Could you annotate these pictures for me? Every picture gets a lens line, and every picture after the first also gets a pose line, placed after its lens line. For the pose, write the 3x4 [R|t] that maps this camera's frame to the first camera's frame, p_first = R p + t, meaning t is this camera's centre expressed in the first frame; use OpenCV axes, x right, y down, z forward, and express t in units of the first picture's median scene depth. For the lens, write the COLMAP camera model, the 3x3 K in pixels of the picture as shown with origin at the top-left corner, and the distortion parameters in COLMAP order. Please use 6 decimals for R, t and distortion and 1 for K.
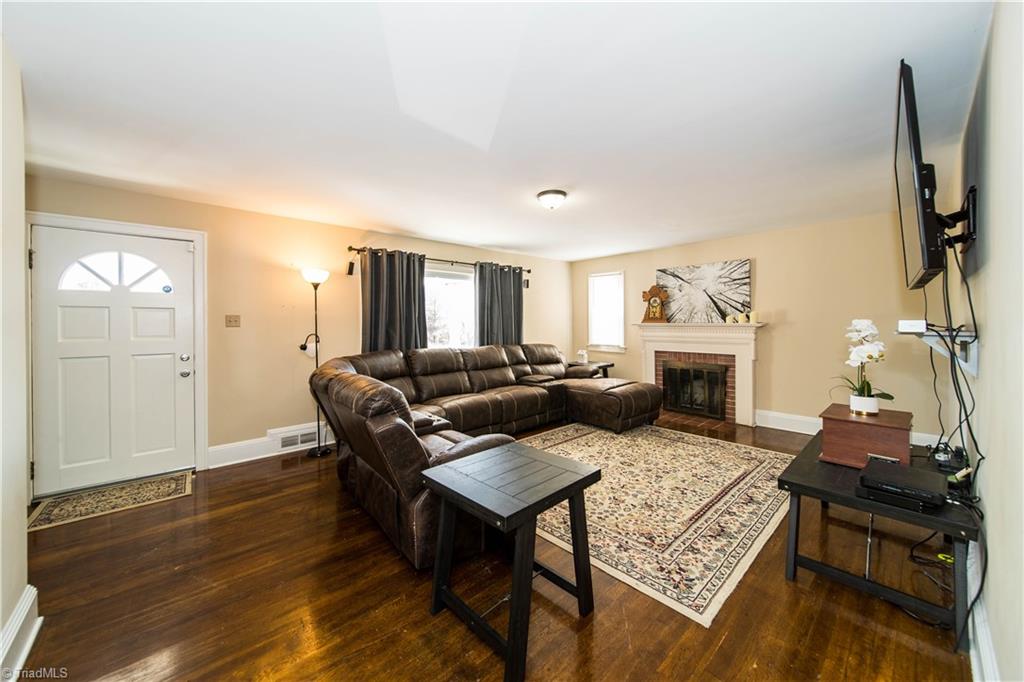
lens RADIAL K [[375.9, 0, 506.9], [0, 375.9, 325.0], [0, 0, 1]] dist [-0.000072, -0.000021]
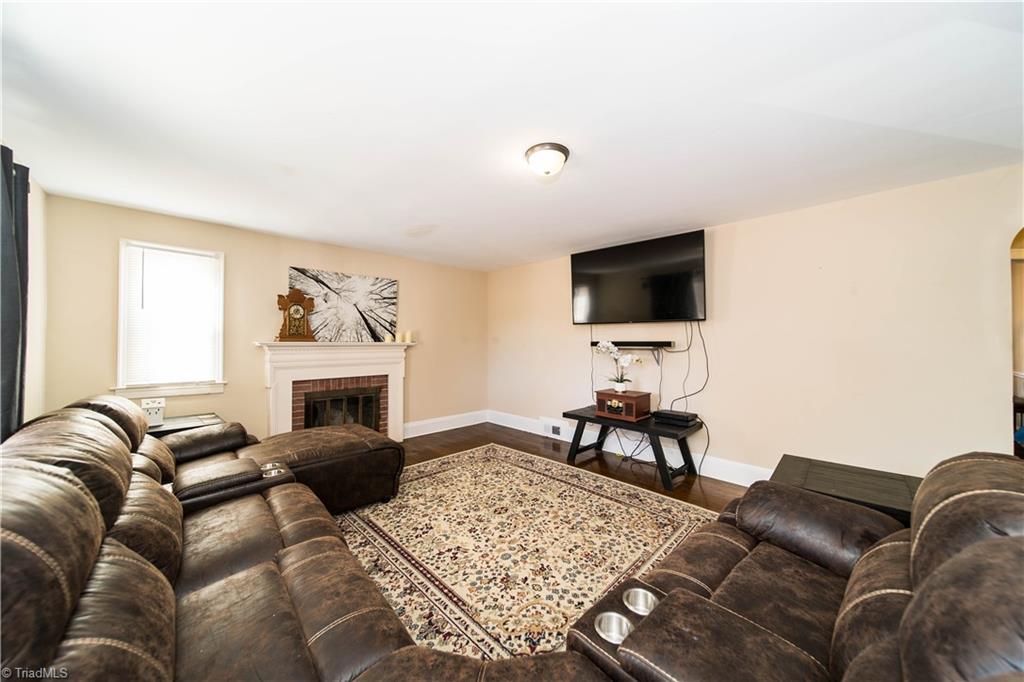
lens RADIAL K [[356.2, 0, 511.8], [0, 356.2, 338.4], [0, 0, 1]] dist [-0.002216, -0.000182]
pose [[-0.045371, 0.012933, 0.998886, -0.381119], [0.003054, 0.999913, -0.012808, -0.002483], [-0.998966, 0.002469, -0.045407, 0.806228]]
